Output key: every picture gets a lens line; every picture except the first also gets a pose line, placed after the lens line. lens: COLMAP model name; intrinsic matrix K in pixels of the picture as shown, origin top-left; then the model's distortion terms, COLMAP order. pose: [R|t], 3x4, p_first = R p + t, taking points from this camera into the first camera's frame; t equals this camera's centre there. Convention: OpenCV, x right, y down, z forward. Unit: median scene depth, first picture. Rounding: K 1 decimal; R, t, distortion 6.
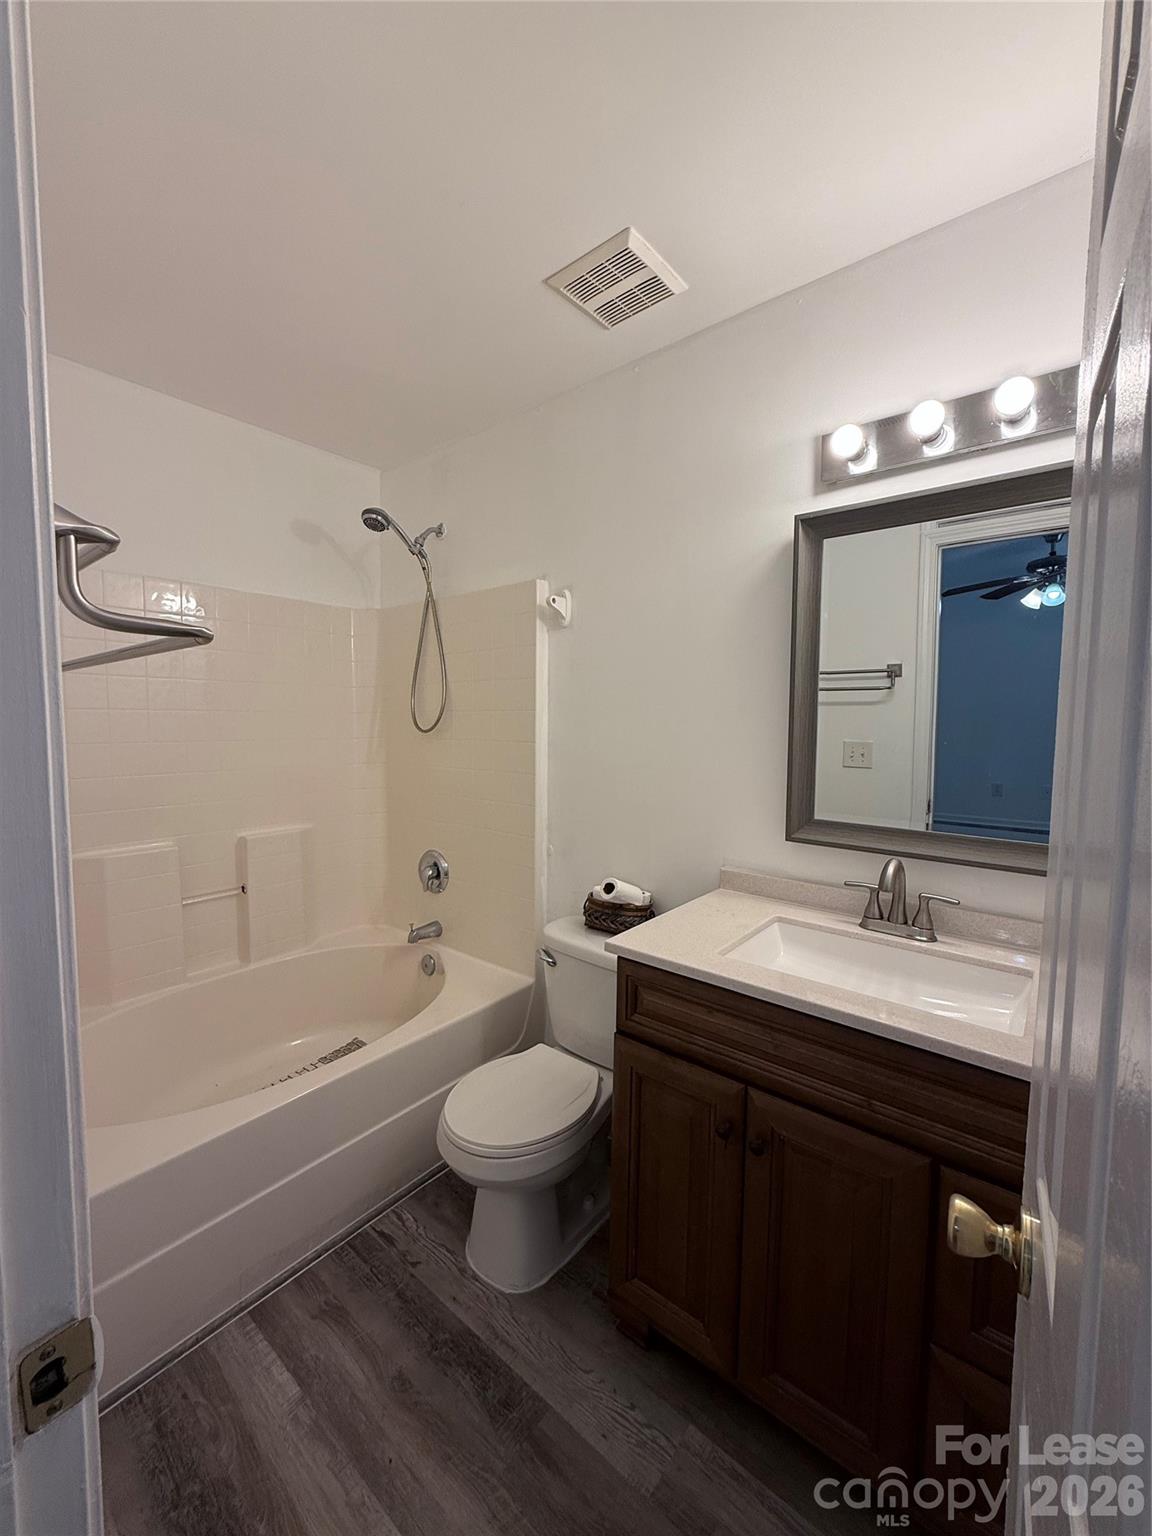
lens RADIAL K [[618.0, 0, 575.2], [0, 618.0, 764.2], [0, 0, 1]] dist [0.002050, 0.000195]
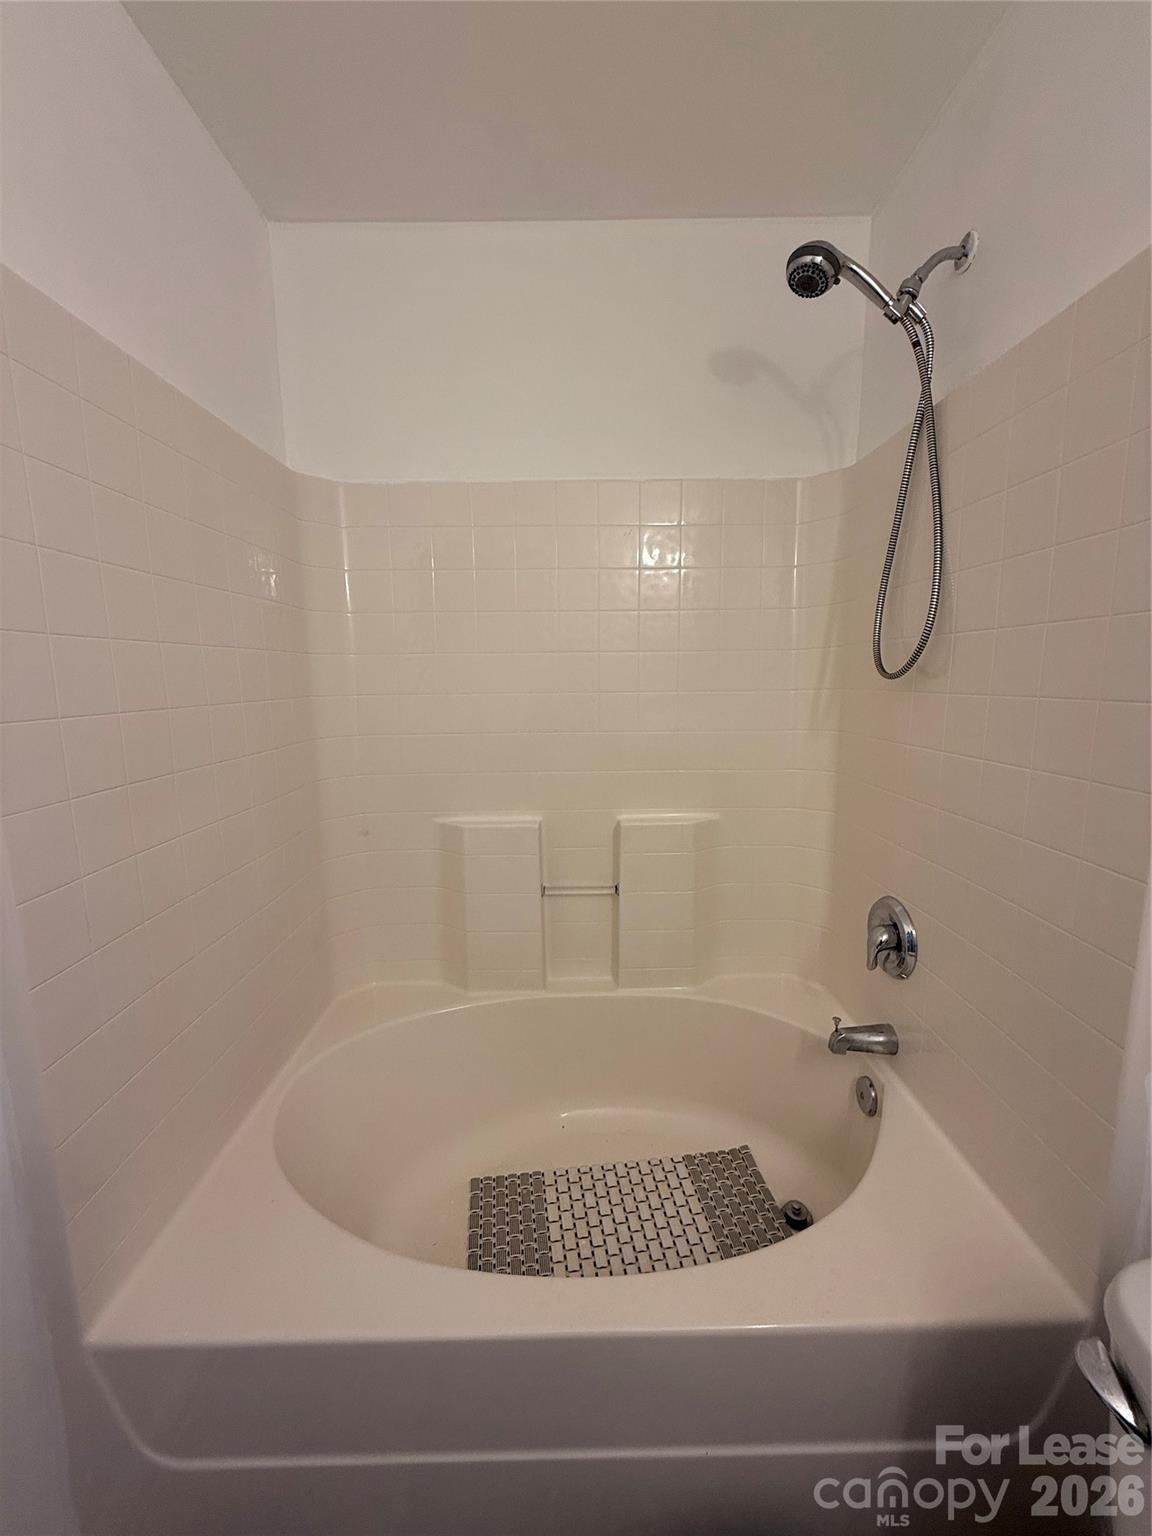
lens RADIAL K [[618.0, 0, 575.2], [0, 618.0, 764.2], [0, 0, 1]] dist [0.002050, 0.000195]
pose [[0.644795, 0.096149, -0.758284, -0.011833], [-0.036235, 0.994786, 0.095326, -0.018762], [0.763496, -0.033990, 0.644918, 0.455620]]
